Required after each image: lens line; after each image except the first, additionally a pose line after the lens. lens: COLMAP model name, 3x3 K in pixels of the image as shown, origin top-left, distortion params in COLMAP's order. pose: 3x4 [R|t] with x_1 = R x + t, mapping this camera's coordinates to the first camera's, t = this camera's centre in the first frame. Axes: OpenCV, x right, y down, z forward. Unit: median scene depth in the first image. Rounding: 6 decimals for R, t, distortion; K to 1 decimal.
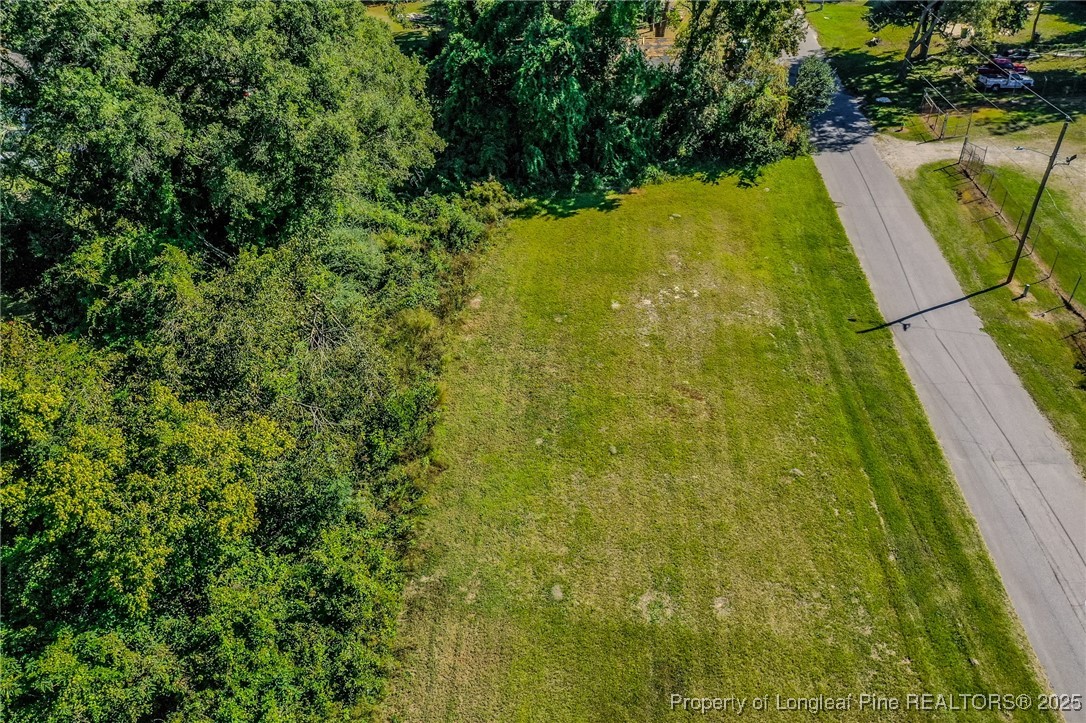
lens RADIAL K [[855.2, 0, 543.0], [0, 855.2, 361.5], [0, 0, 1]] dist [0.010708, 0.004494]
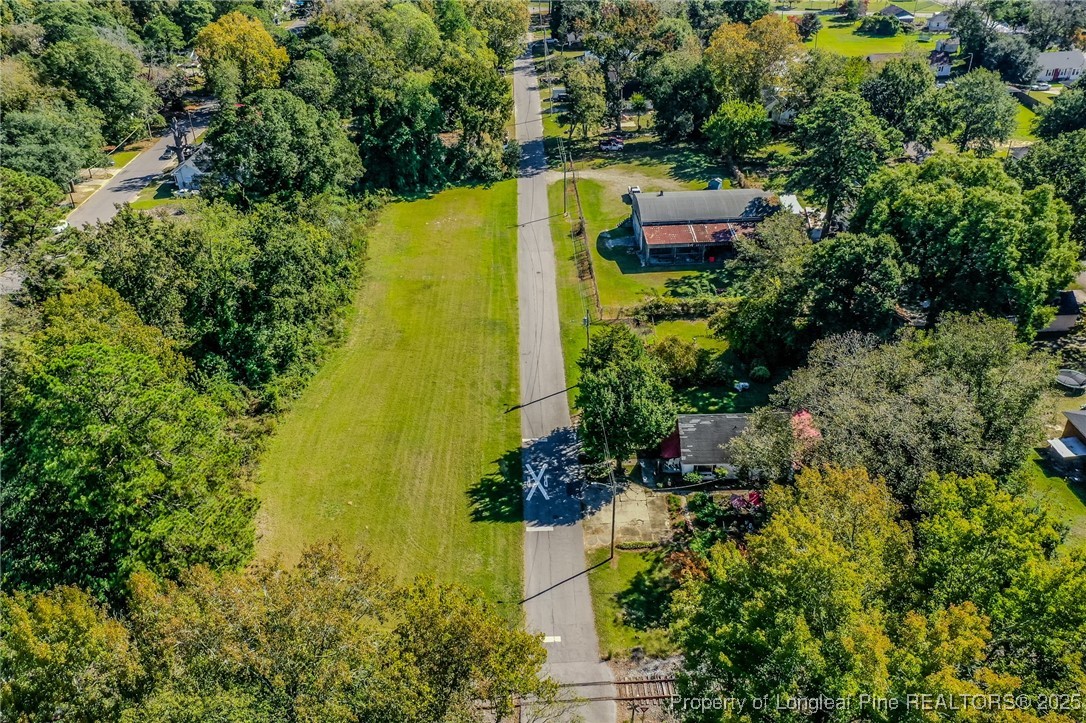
lens RADIAL K [[855.2, 0, 543.0], [0, 855.2, 361.5], [0, 0, 1]] dist [0.010708, 0.004494]
pose [[0.994765, -0.055263, 0.085959, 0.186514], [0.062976, 0.993969, -0.089774, 0.640248], [-0.080479, 0.094718, 0.992246, -1.757761]]
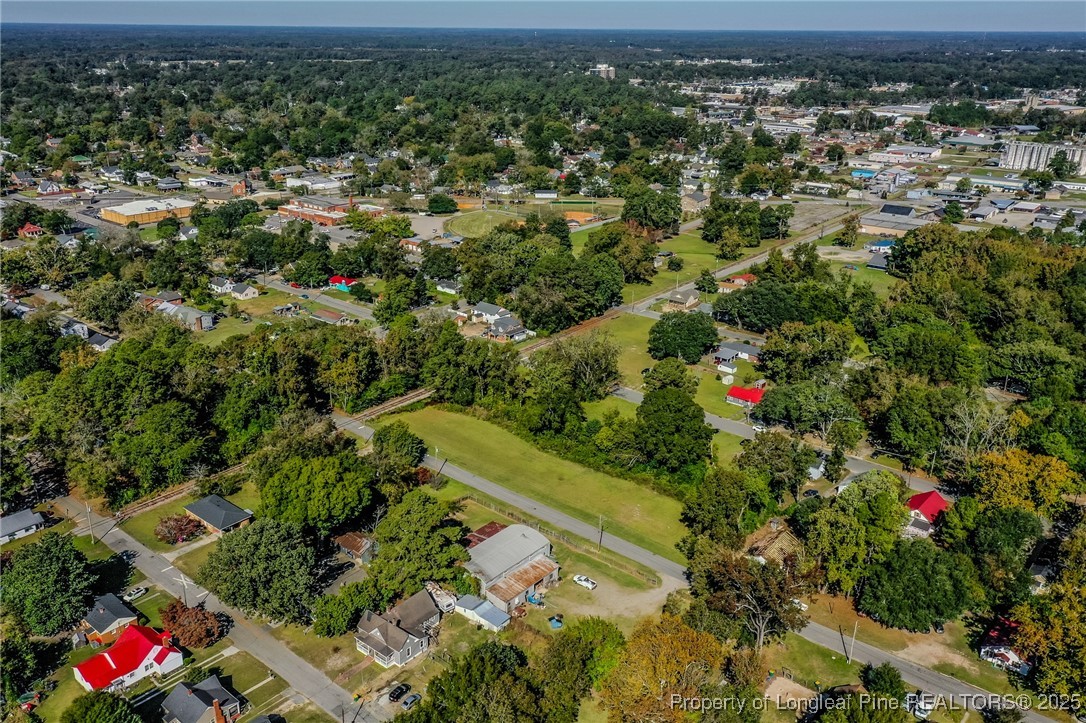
lens RADIAL K [[852.3, 0, 524.9], [0, 852.3, 438.4], [0, 0, 1]] dist [0.012963, 0.005357]
pose [[-0.594980, 0.360258, -0.718479, 3.246754], [-0.477613, 0.560495, 0.676558, -2.764115], [0.646440, 0.745694, -0.161419, 0.993557]]
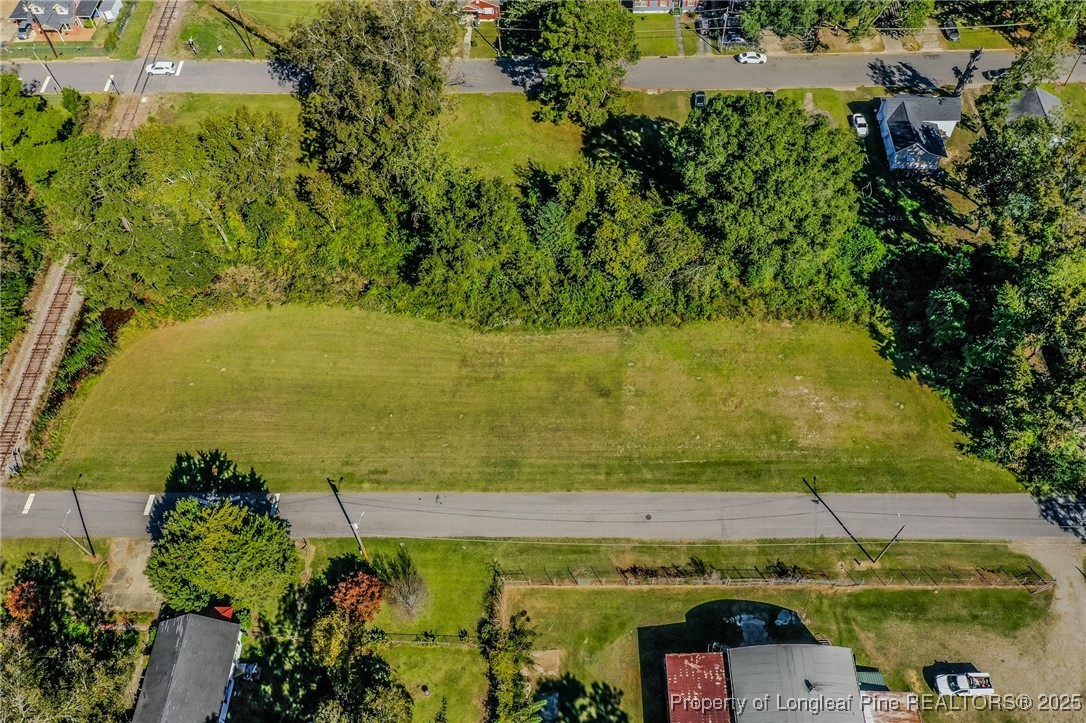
lens RADIAL K [[885.7, 0, 547.0], [0, 885.7, 361.5], [0, 0, 1]] dist [0.015429, 0.003810]
pose [[0.062093, 0.826495, -0.559509, 1.153093], [-0.580678, 0.485862, 0.653263, -1.076876], [0.811762, 0.284331, 0.510096, -0.599393]]
